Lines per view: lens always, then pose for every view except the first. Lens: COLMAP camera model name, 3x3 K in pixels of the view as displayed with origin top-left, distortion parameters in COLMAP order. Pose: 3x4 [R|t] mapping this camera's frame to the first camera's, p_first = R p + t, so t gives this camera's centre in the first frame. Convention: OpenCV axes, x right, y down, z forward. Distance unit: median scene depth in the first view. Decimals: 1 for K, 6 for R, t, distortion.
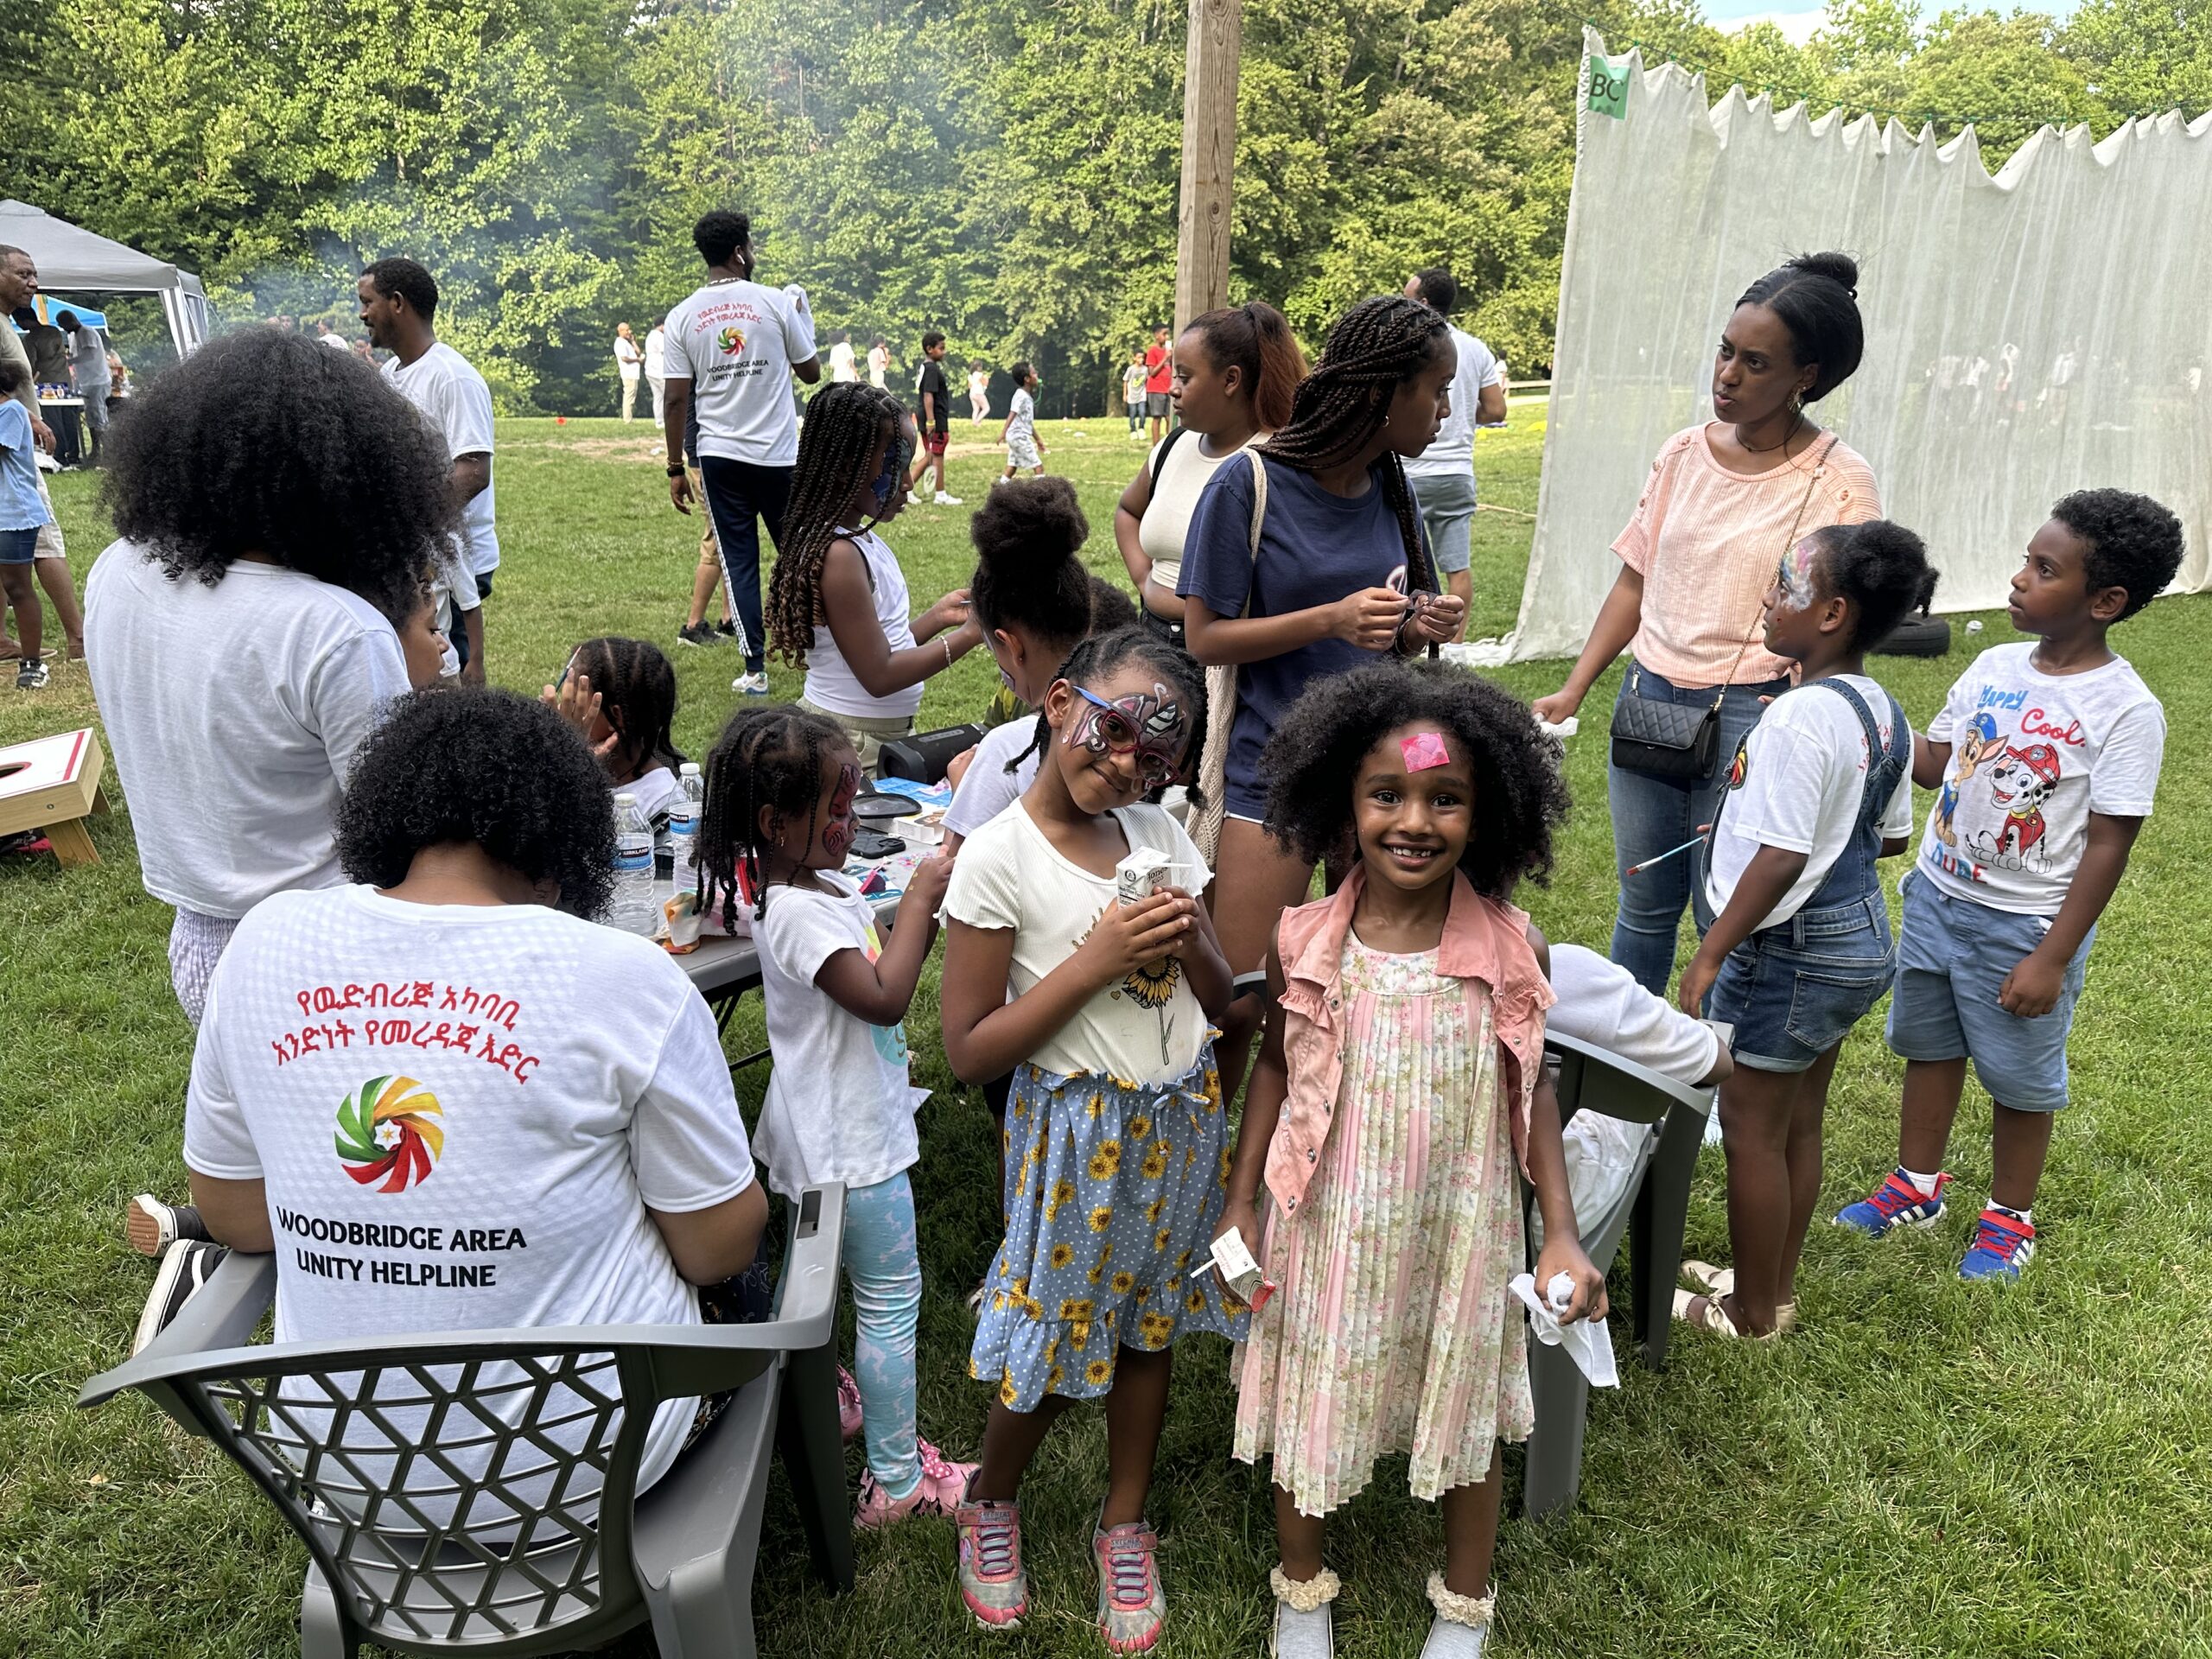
lens RADIAL K [[1578.7, 0, 1103.4], [0, 1578.7, 829.1], [0, 0, 1]] dist [0.090836, -0.163553]
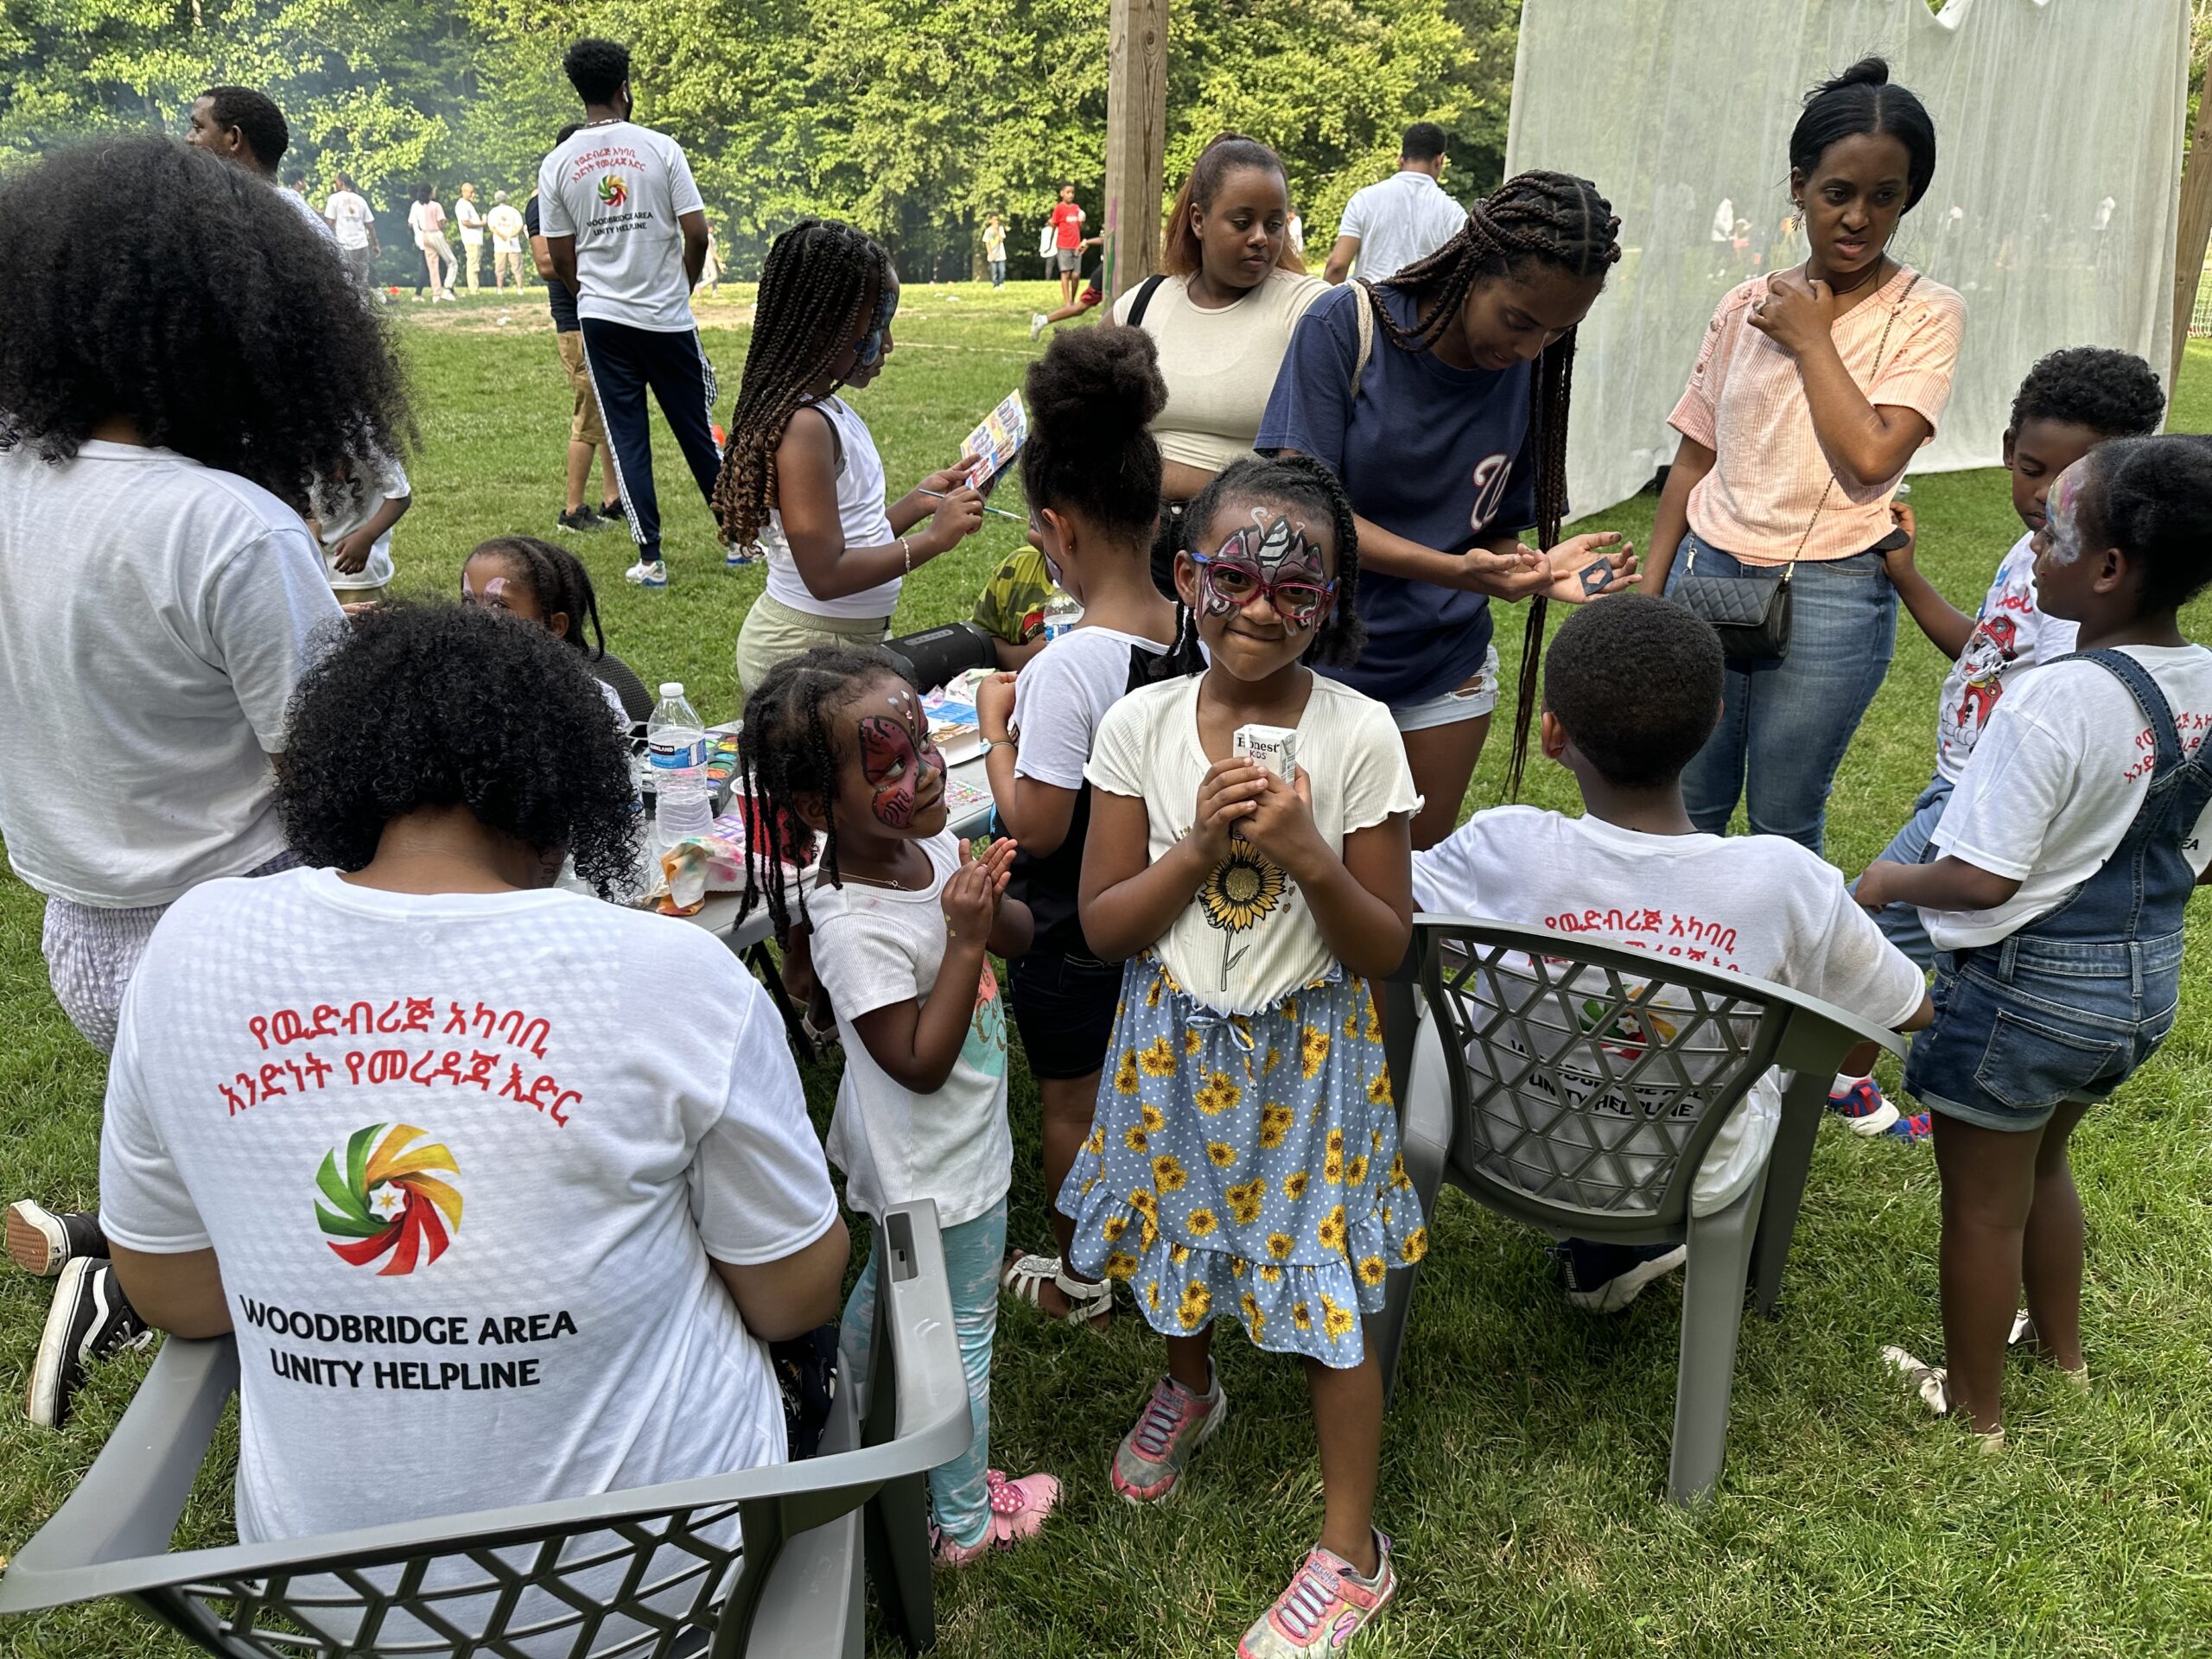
lens RADIAL K [[1578.0, 0, 1092.6], [0, 1578.0, 819.4], [0, 0, 1]] dist [0.026949, -0.042372]
pose [[0.996576, -0.030474, 0.076861, -0.085644], [0.024768, 0.996941, 0.074130, -0.019909], [-0.078885, -0.071973, 0.994282, 0.121899]]
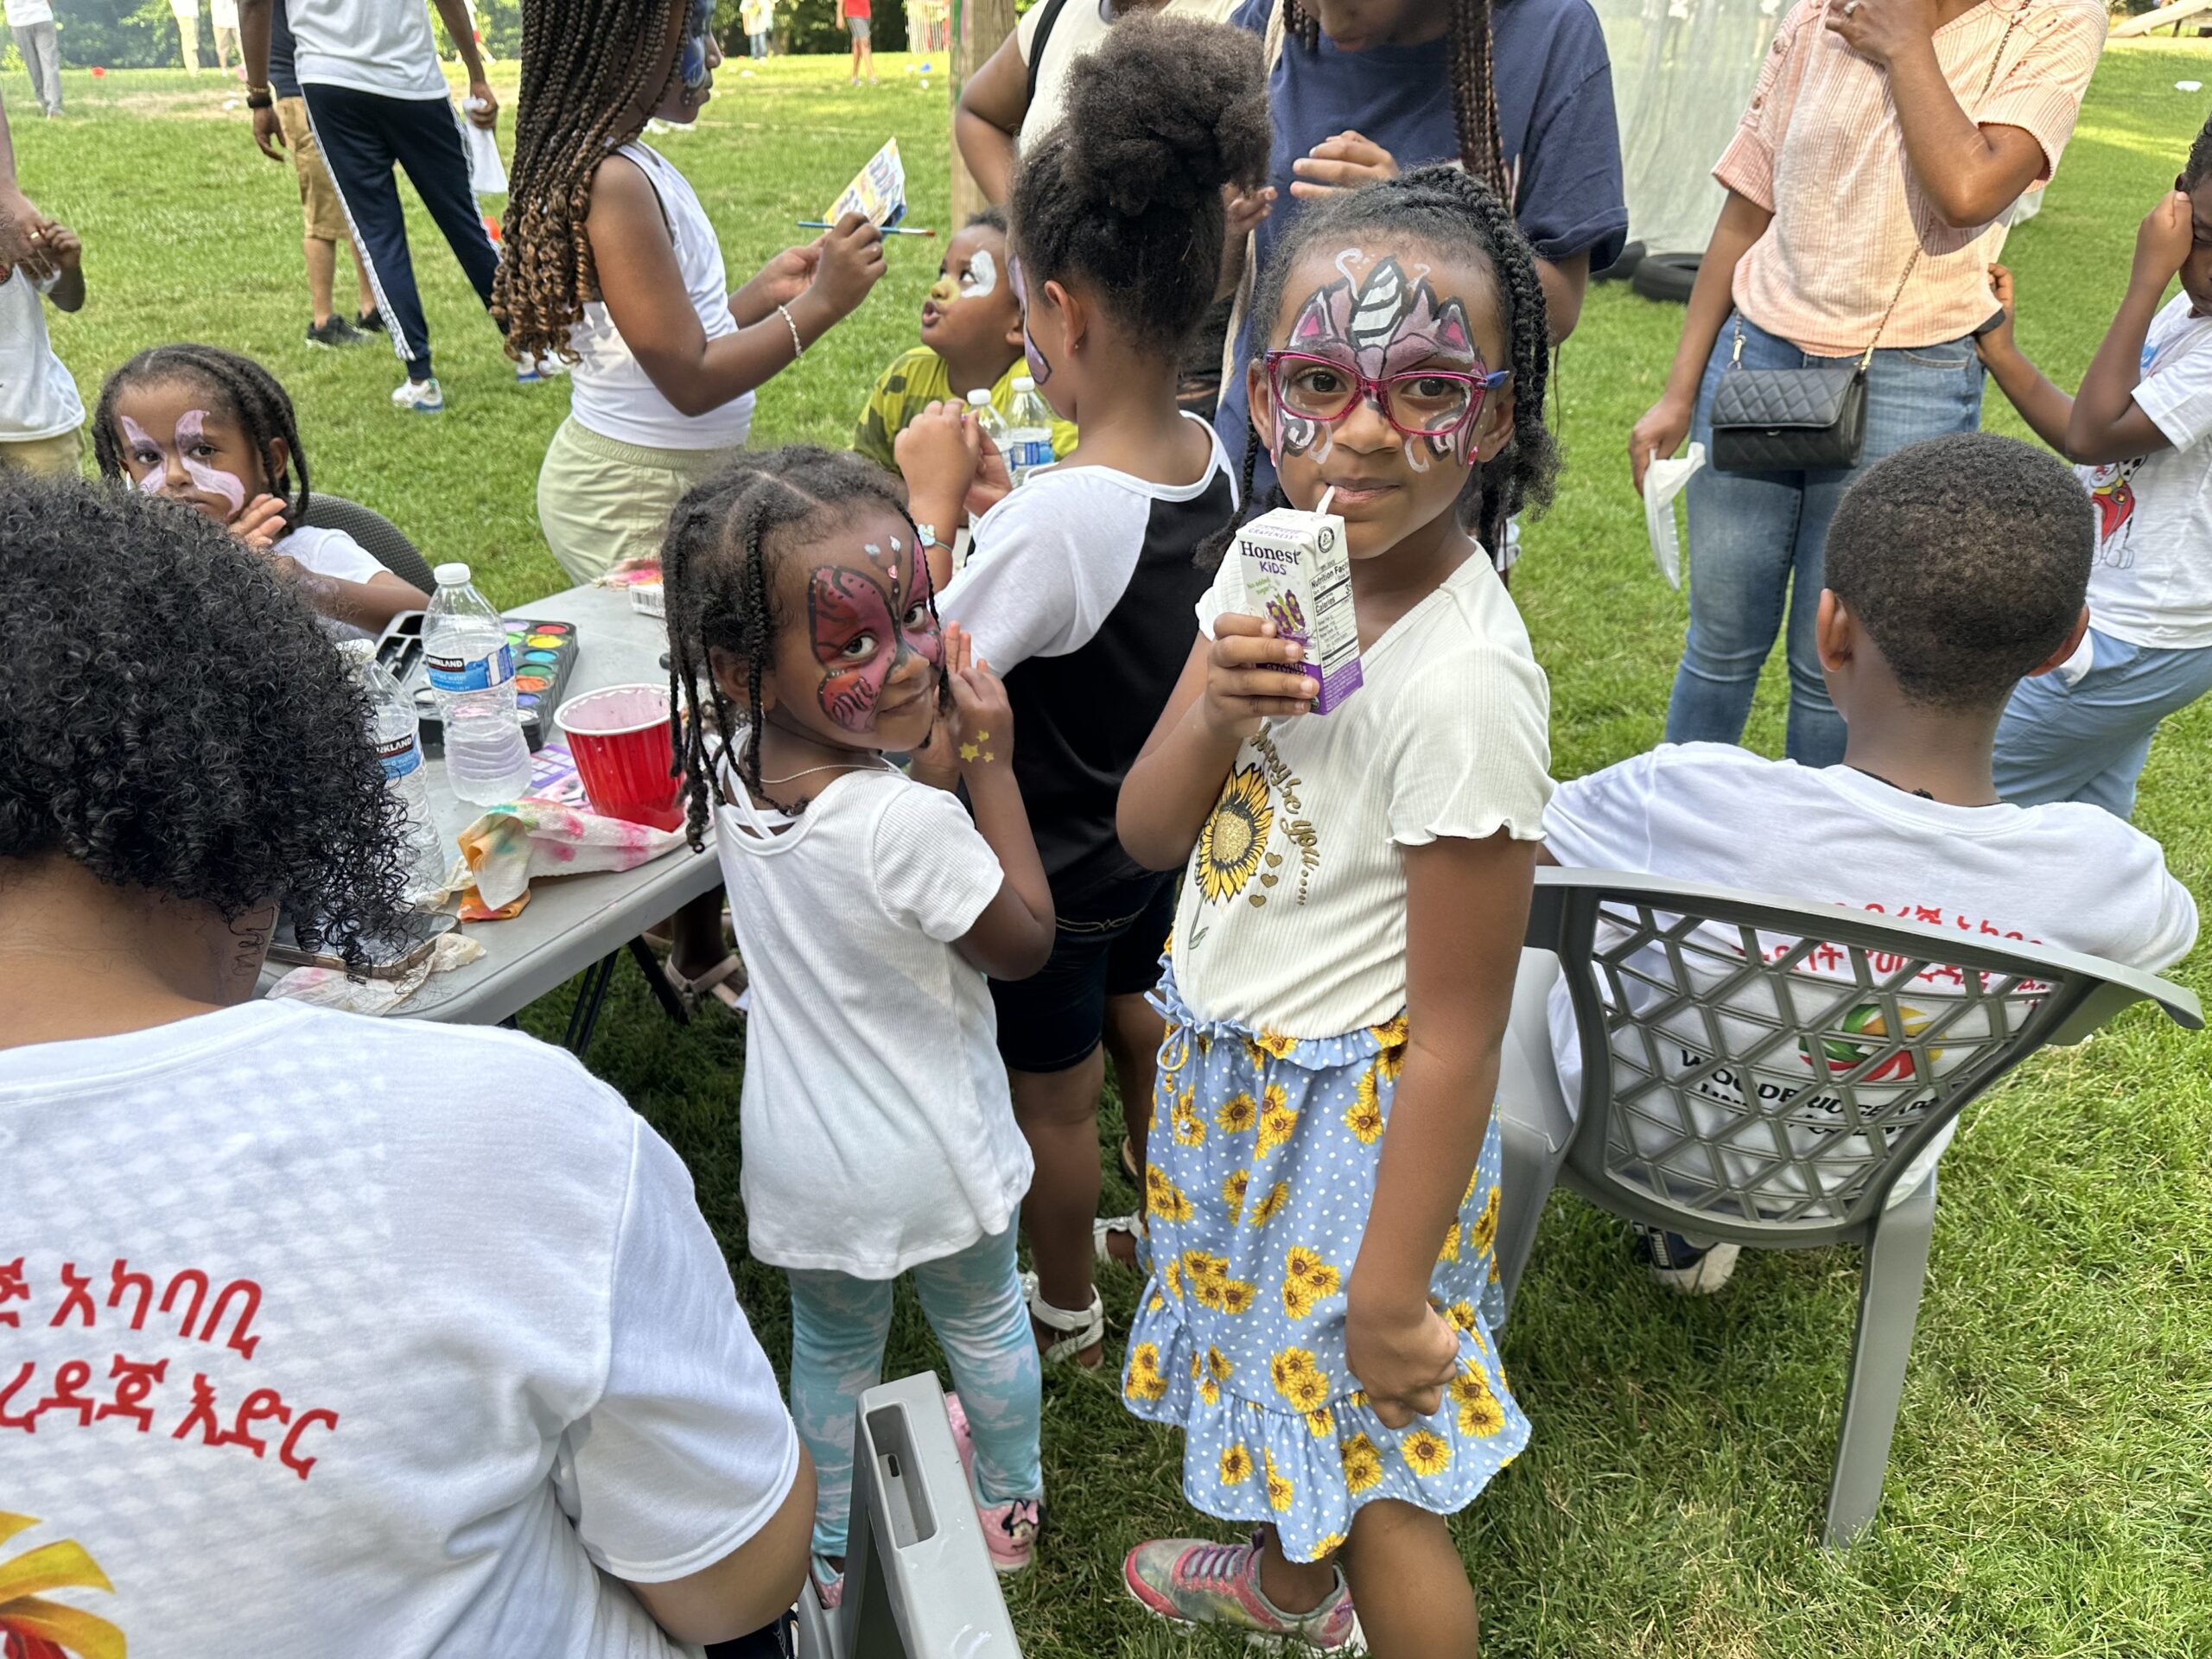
lens RADIAL K [[1591.6, 0, 1111.3], [0, 1591.6, 838.1], [0, 0, 1]] dist [-0.013894, -0.003357]
pose [[0.978561, -0.096339, 0.182035, -0.114528], [0.058078, 0.977060, 0.204890, -0.038275], [-0.197598, -0.189925, 0.961709, 0.312704]]
